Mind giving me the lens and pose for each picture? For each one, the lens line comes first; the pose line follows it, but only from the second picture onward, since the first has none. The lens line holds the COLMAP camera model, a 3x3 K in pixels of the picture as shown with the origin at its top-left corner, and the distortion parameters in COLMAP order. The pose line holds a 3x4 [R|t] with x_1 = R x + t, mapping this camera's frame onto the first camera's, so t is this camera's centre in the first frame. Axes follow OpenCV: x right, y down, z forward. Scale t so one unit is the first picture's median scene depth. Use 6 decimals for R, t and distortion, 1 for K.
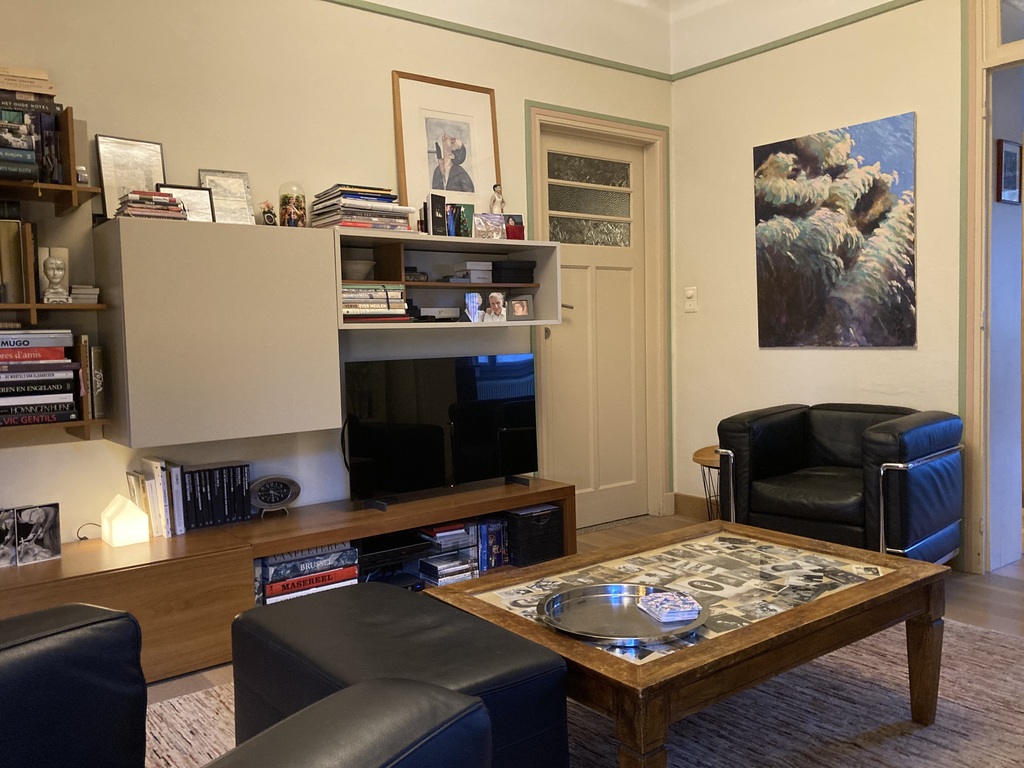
lens RADIAL K [[847.2, 0, 512.5], [0, 847.2, 379.0], [0, 0, 1]] dist [0.027018, -0.021442]
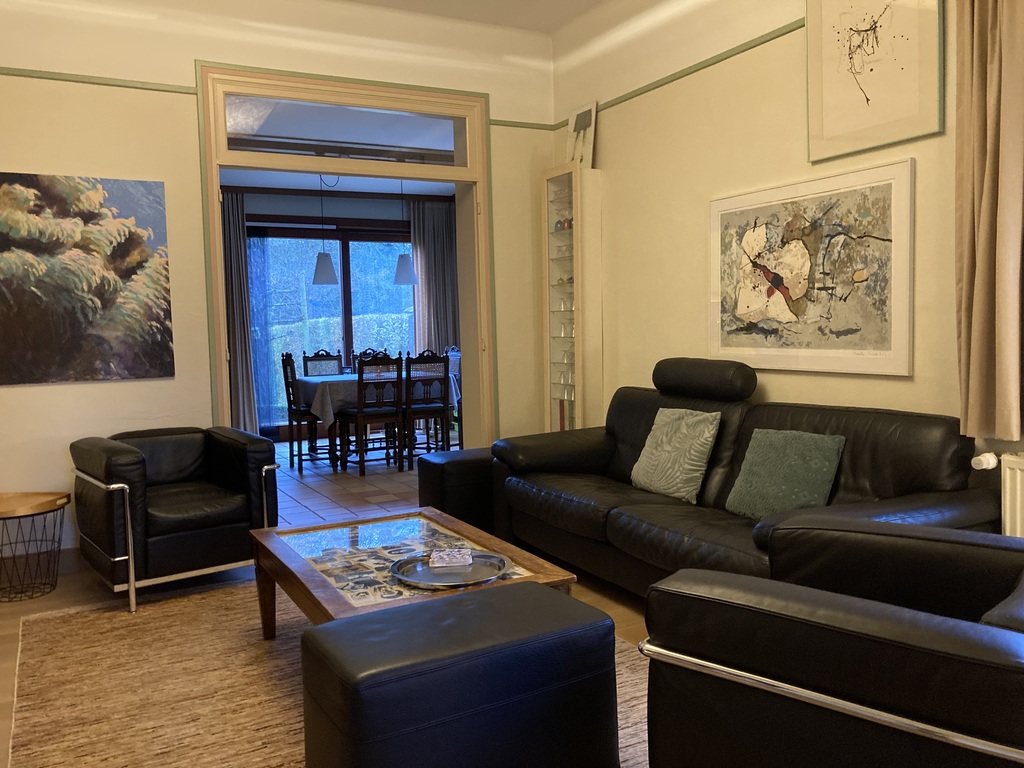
lens RADIAL K [[847.2, 0, 509.3], [0, 847.2, 383.9], [0, 0, 1]] dist [0.027018, -0.021442]
pose [[0.153327, -0.051277, 0.986844, -0.609935], [0.073333, 0.996490, 0.040384, -0.039853], [-0.985451, 0.066176, 0.156549, 0.329447]]
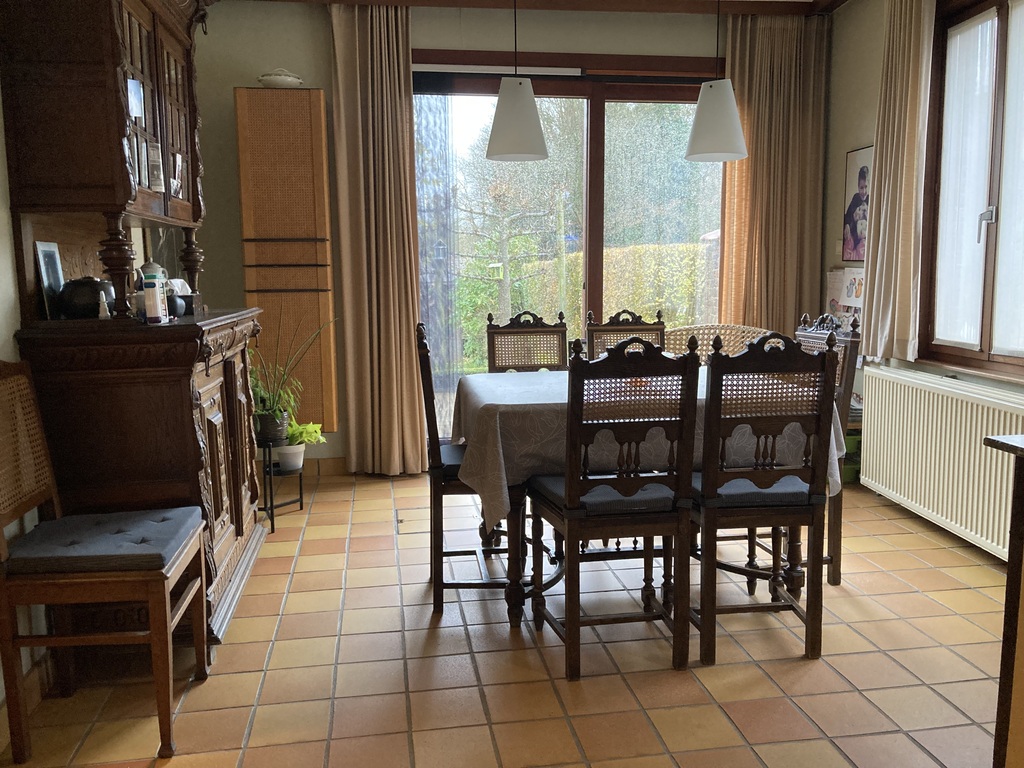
lens RADIAL K [[847.2, 0, 507.4], [0, 847.2, 385.7], [0, 0, 1]] dist [0.027018, -0.021442]
pose [[0.471338, -0.107124, 0.875423, 0.464689], [0.049272, 0.994244, 0.095135, -0.081735], [-0.880575, -0.001707, 0.473903, 0.644515]]
